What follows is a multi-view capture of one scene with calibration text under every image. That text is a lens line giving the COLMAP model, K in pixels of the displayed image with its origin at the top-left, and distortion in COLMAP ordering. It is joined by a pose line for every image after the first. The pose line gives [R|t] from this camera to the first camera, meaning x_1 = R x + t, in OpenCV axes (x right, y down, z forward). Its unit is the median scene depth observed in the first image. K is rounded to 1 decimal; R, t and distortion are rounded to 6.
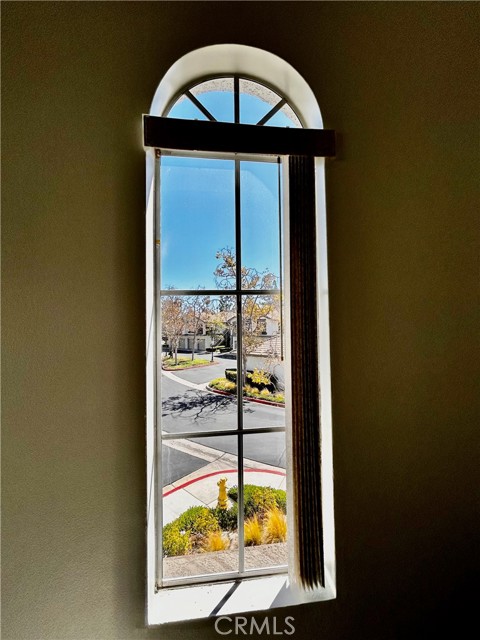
lens RADIAL K [[258.4, 0, 240.0], [0, 258.4, 320.0], [0, 0, 1]] dist [-0.001166, 0.000474]
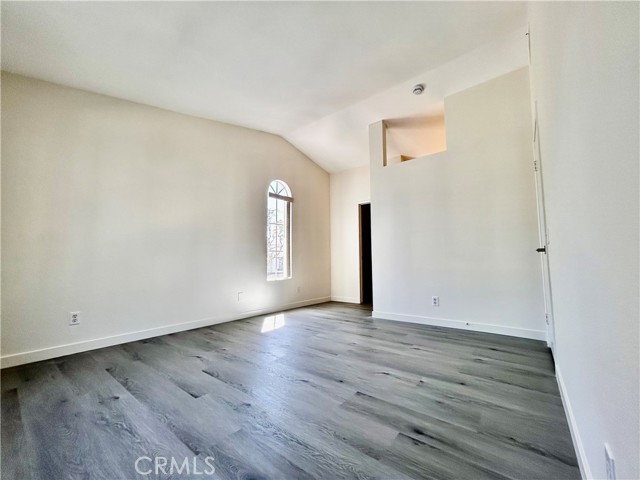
lens RADIAL K [[258.4, 0, 320.2], [0, 258.4, 241.4], [0, 0, 1]] dist [-0.001166, 0.000474]
pose [[0.702833, 0.060799, 0.708751, -3.235150], [-0.015127, 0.997393, -0.070559, 0.628497], [-0.711194, 0.038870, 0.701921, -3.432581]]
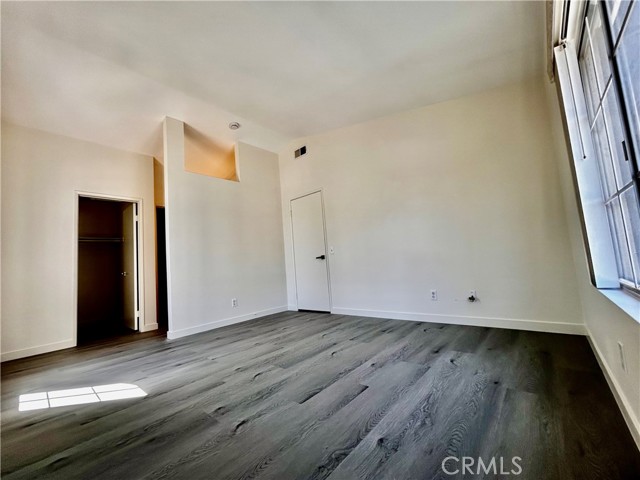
lens RADIAL K [[258.4, 0, 320.2], [0, 258.4, 241.4], [0, 0, 1]] dist [-0.001166, 0.000474]
pose [[-0.673583, 0.130205, 0.727552, -3.780347], [0.069491, 0.991157, -0.113045, 0.768514], [-0.735837, -0.025587, -0.676675, 0.239546]]
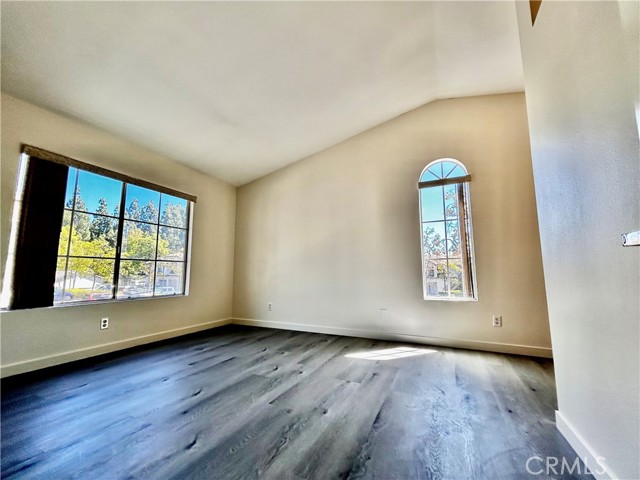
lens RADIAL K [[258.4, 0, 320.2], [0, 258.4, 241.4], [0, 0, 1]] dist [-0.001166, 0.000474]
pose [[0.850496, -0.055718, -0.523022, 0.416333], [0.004626, 0.995127, -0.098489, 0.572566], [0.525961, 0.081345, 0.846610, -3.192067]]
